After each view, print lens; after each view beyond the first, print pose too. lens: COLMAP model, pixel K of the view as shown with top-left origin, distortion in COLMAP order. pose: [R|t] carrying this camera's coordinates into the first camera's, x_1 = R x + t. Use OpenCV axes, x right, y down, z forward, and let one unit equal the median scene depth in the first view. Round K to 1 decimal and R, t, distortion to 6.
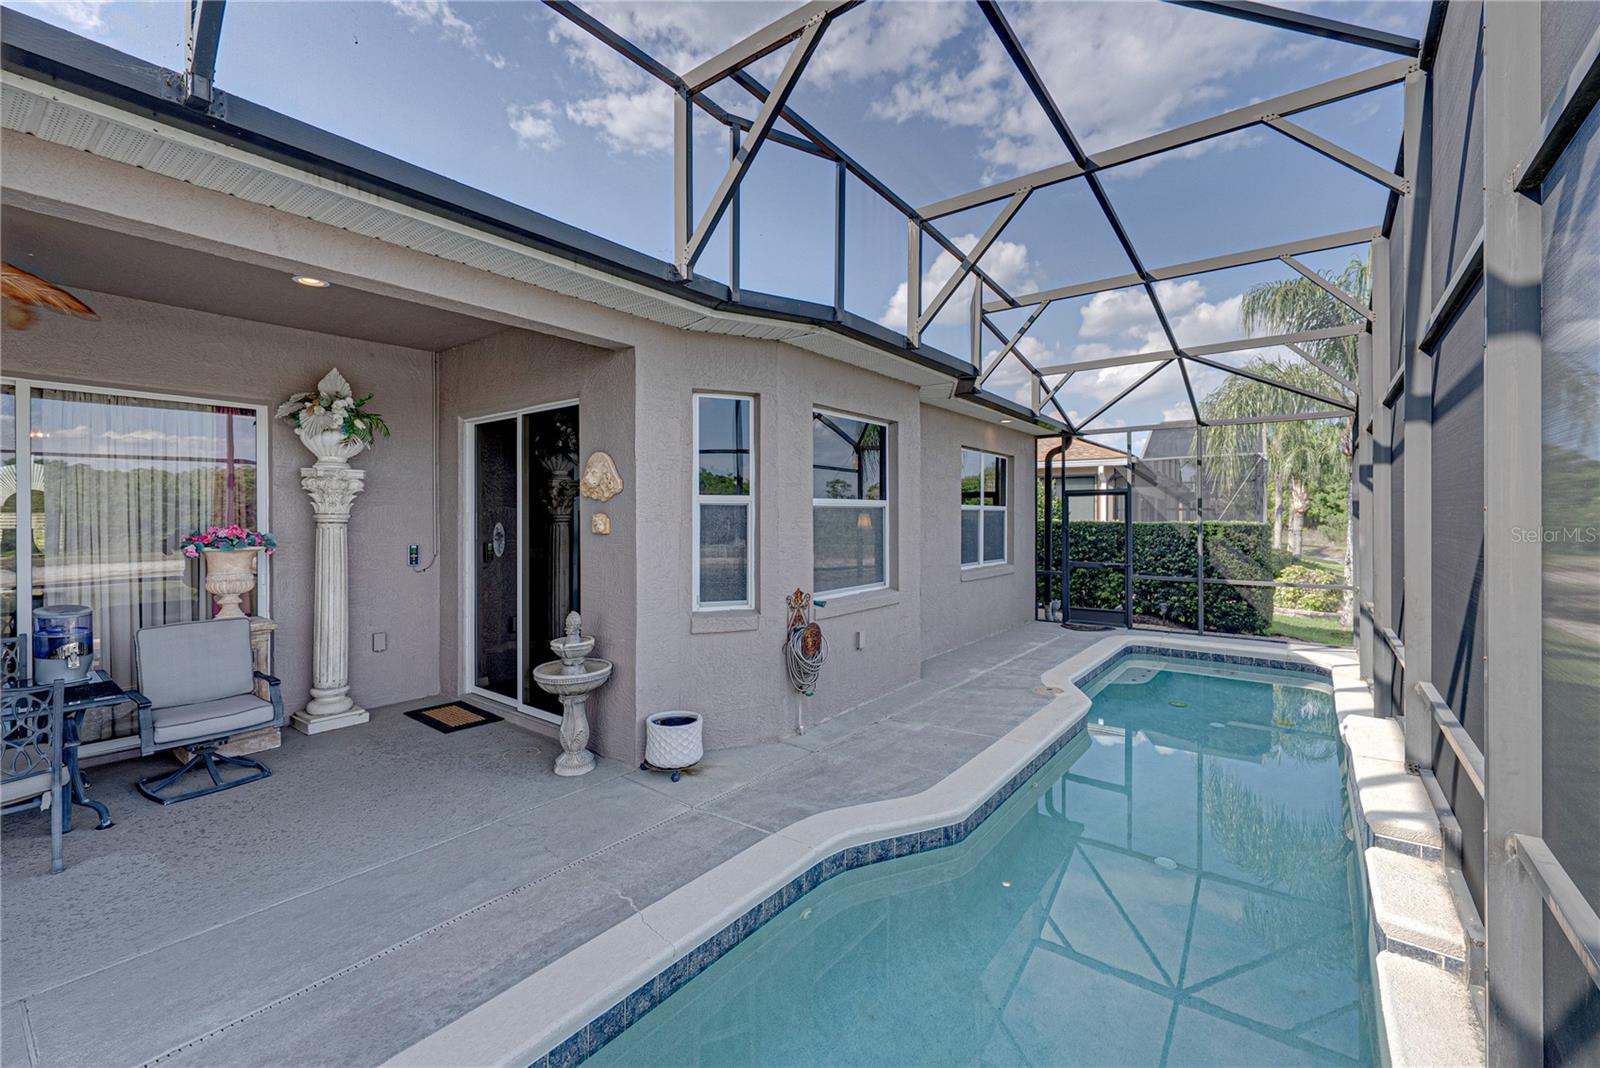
lens RADIAL K [[658.0, 0, 808.7], [0, 658.0, 521.1], [0, 0, 1]] dist [-0.002373, 0.000054]
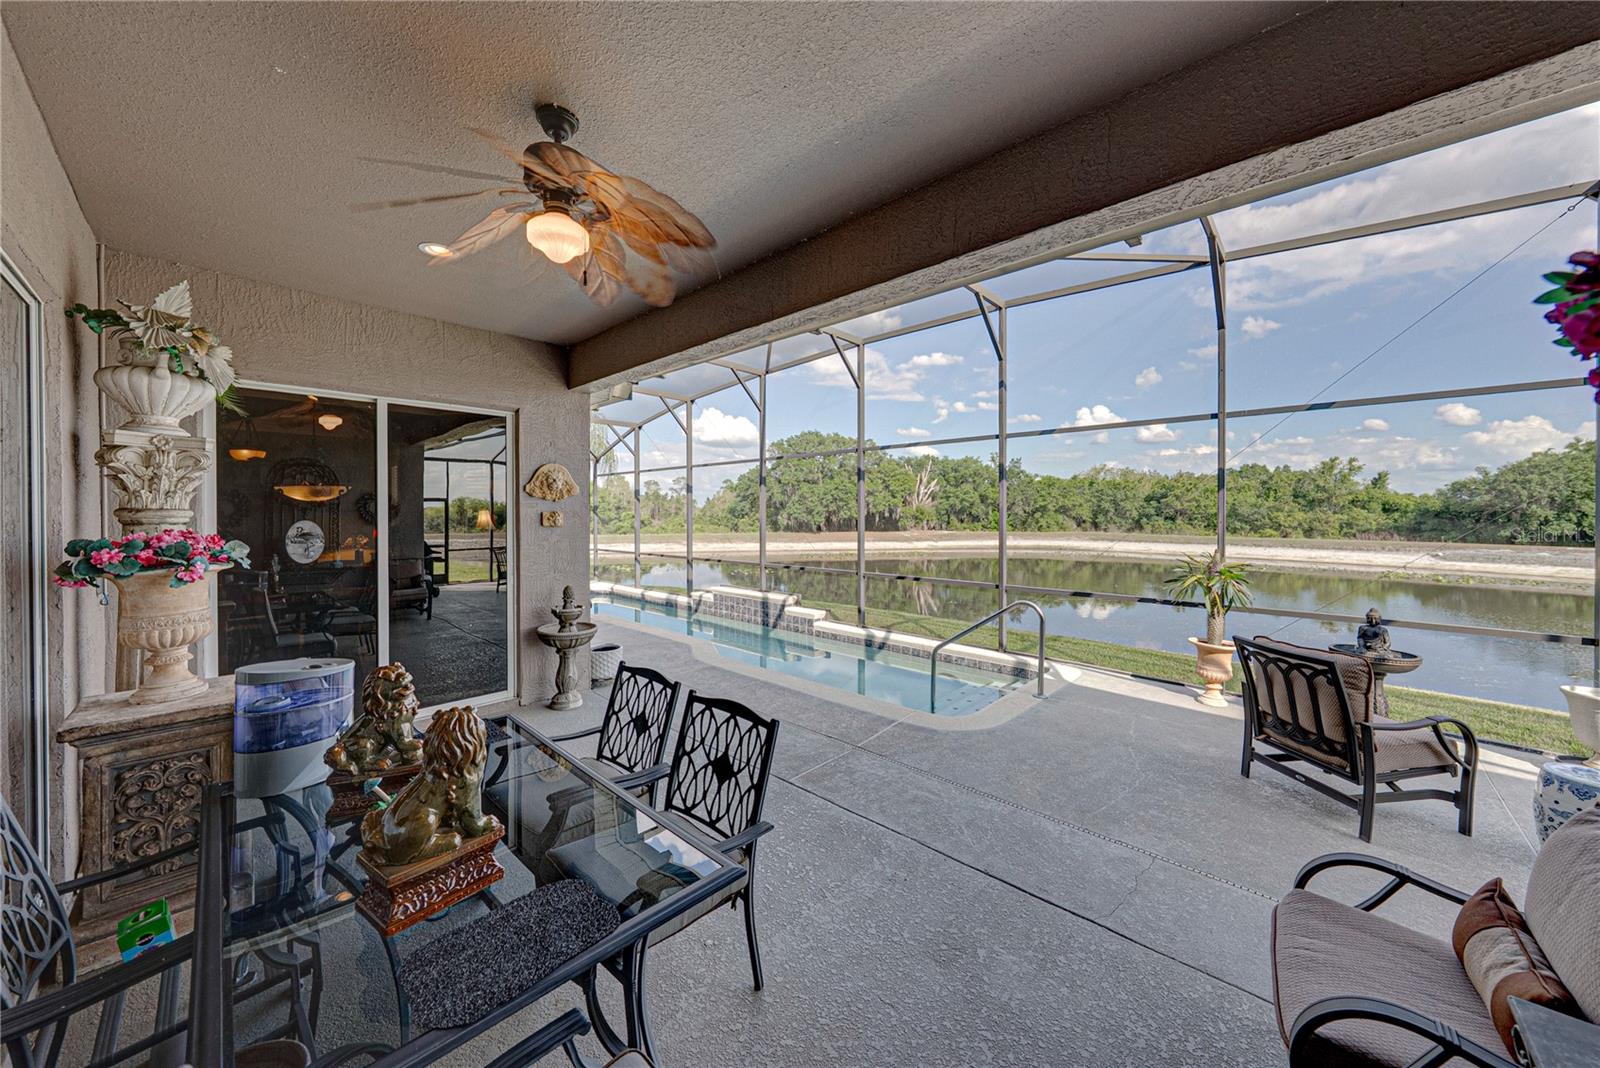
lens RADIAL K [[556.4, 0, 797.6], [0, 556.4, 517.1], [0, 0, 1]] dist [-0.002953, 0.000087]
pose [[0.107954, -0.010235, 0.994103, -1.198141], [0.009171, 0.999915, 0.009299, -0.004858], [-0.994114, 0.008113, 0.108038, 0.351551]]
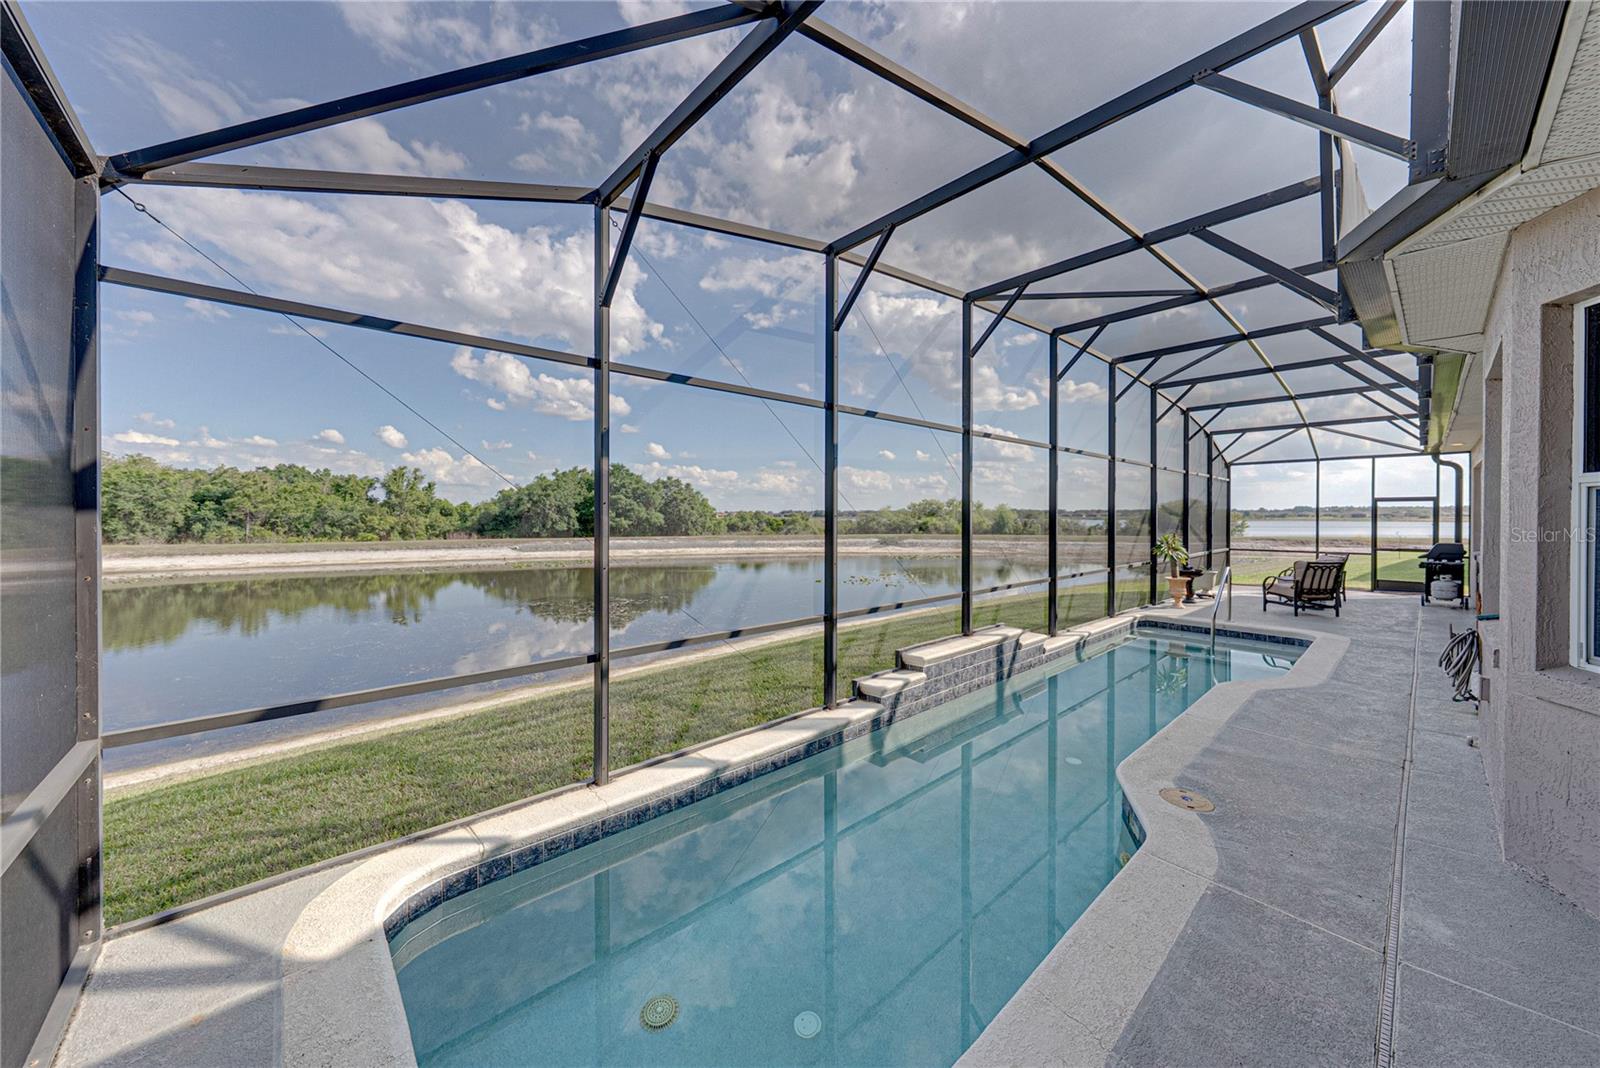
lens RADIAL K [[578.5, 0, 786.3], [0, 578.5, 513.3], [0, 0, 1]] dist [0.003675, -0.001274]
pose [[-0.983779, -0.001172, 0.179381, 0.794278], [-0.000534, 0.999993, 0.003601, -0.005872], [-0.179384, 0.003447, -0.983773, 1.965587]]
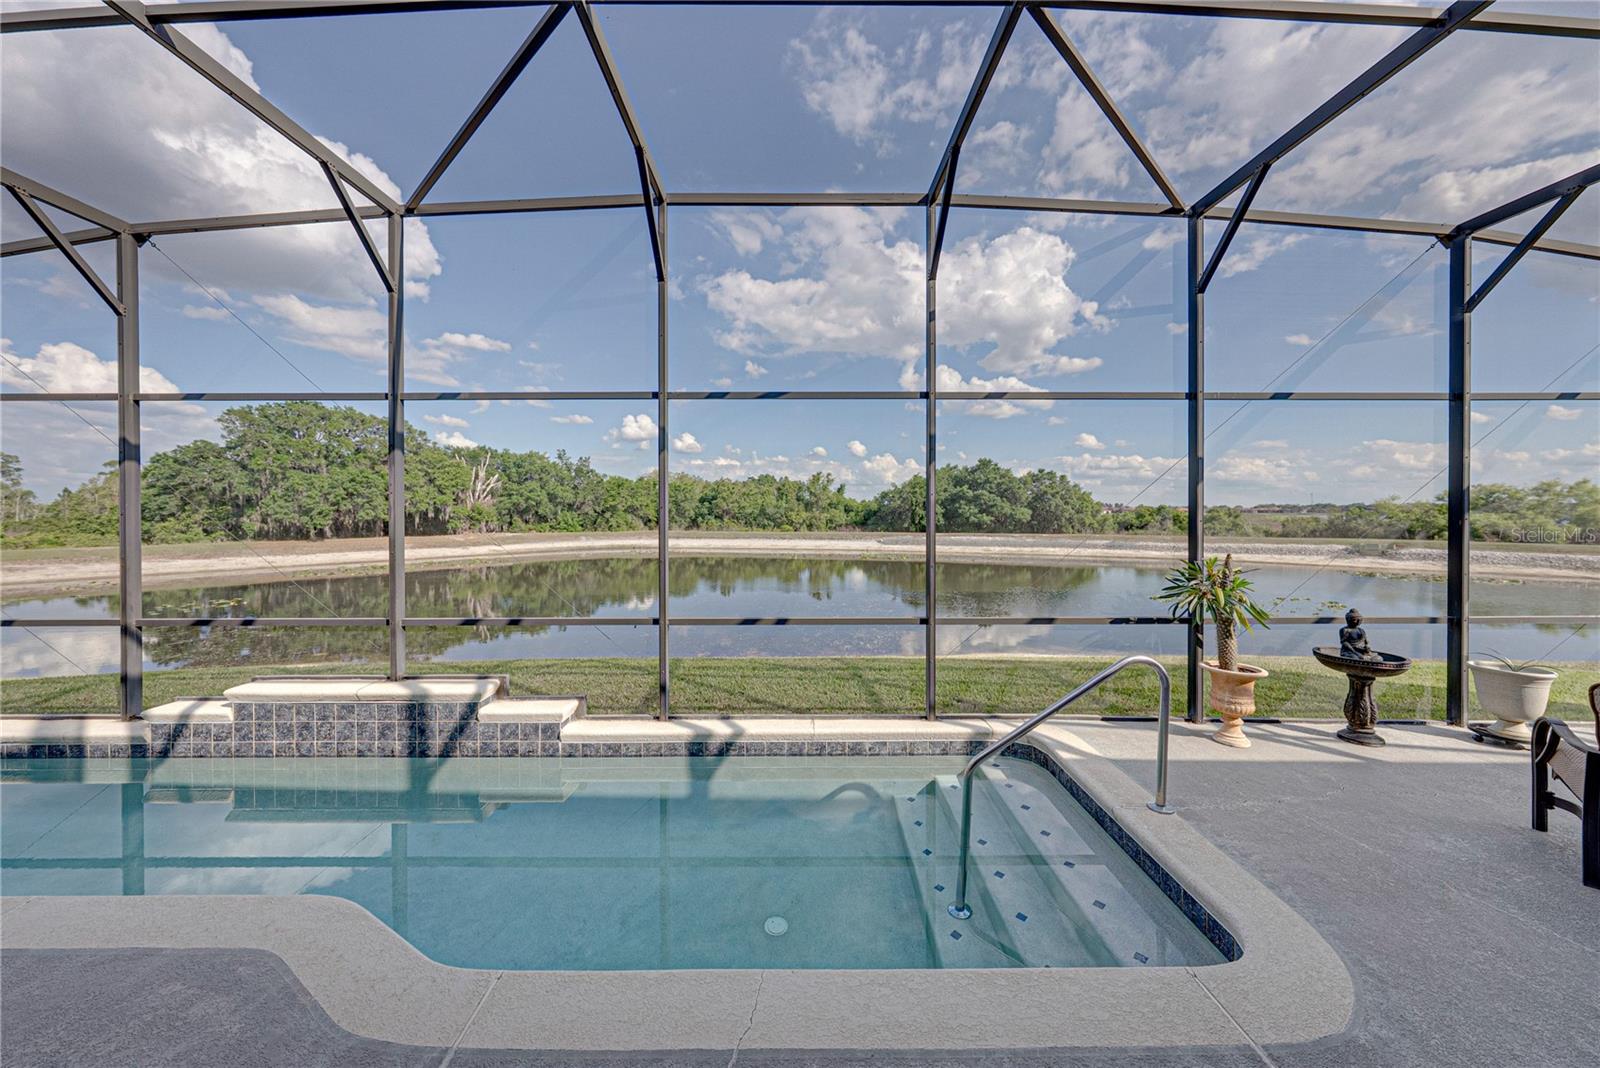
lens RADIAL K [[556.0, 0, 791.2], [0, 556.0, 516.2], [0, 0, 1]] dist [-0.003747, 0.001271]
pose [[-0.608202, -0.007400, 0.793748, -0.418384], [0.006277, 0.999880, 0.014131, -0.002059], [-0.793758, 0.013577, -0.608082, 0.707125]]
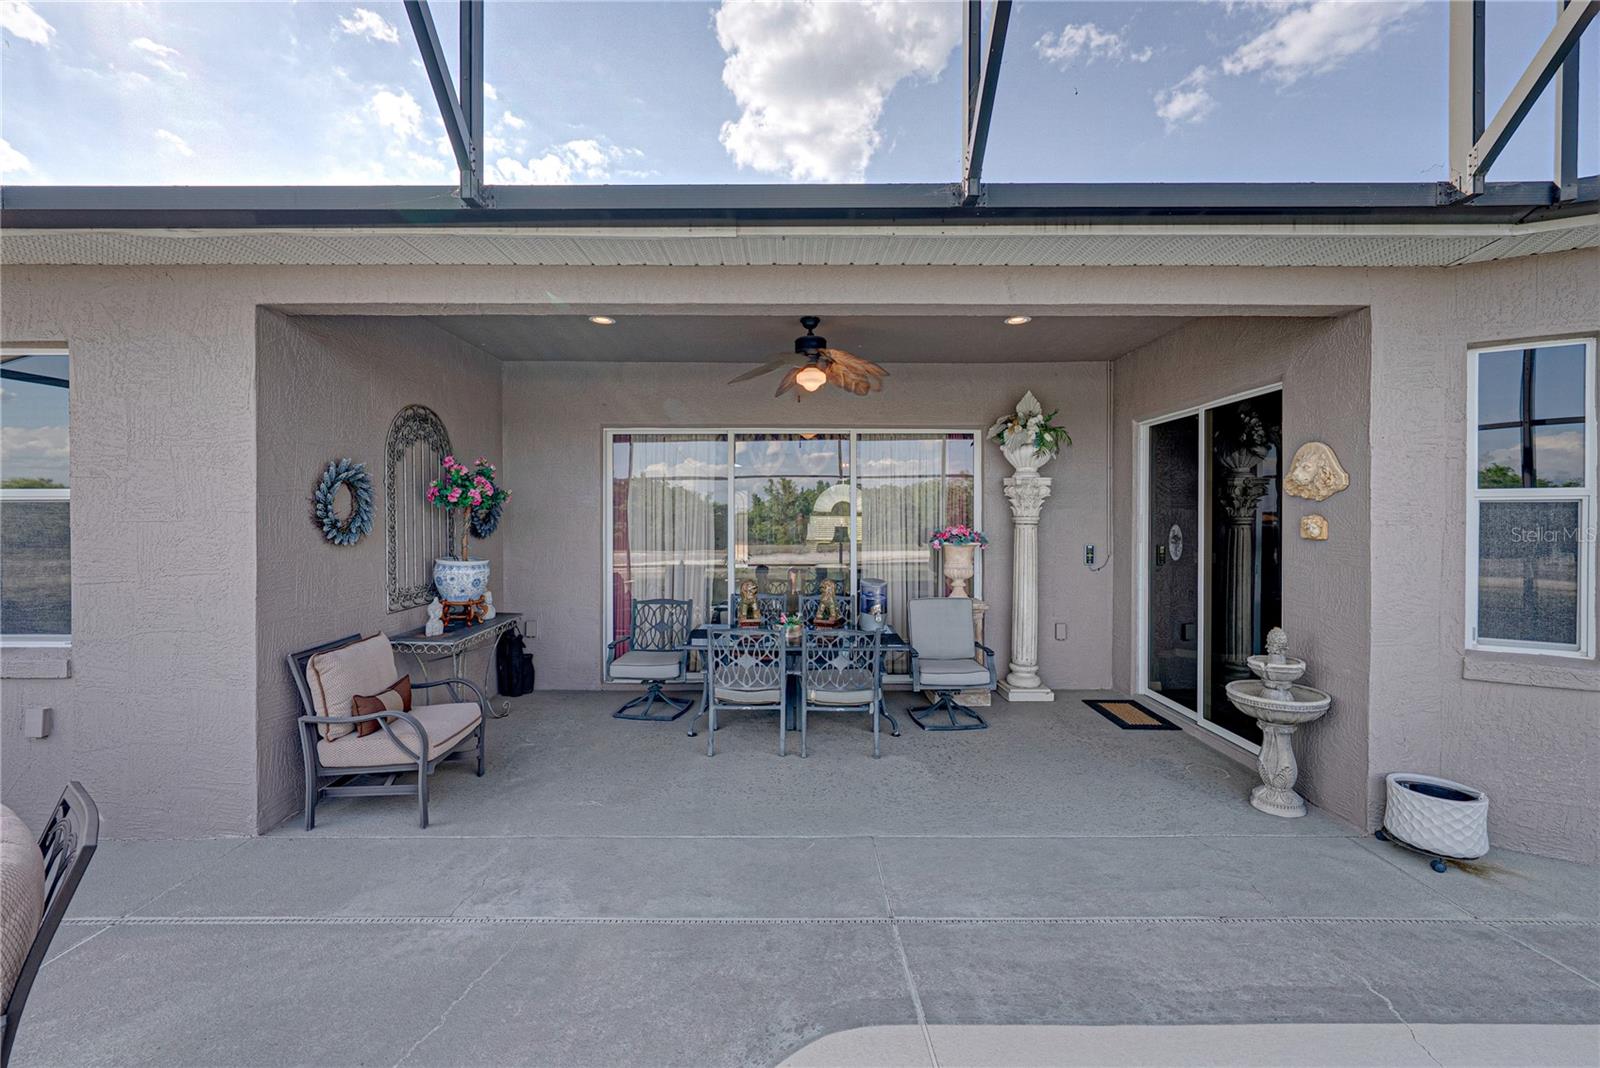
lens RADIAL K [[658.0, 0, 802.6], [0, 658.0, 524.3], [0, 0, 1]] dist [-0.002373, 0.000054]
pose [[0.609720, 0.007062, -0.792586, -0.042906], [-0.005792, 0.999973, 0.004454, 0.000209], [0.792596, 0.001875, 0.609744, -0.025115]]
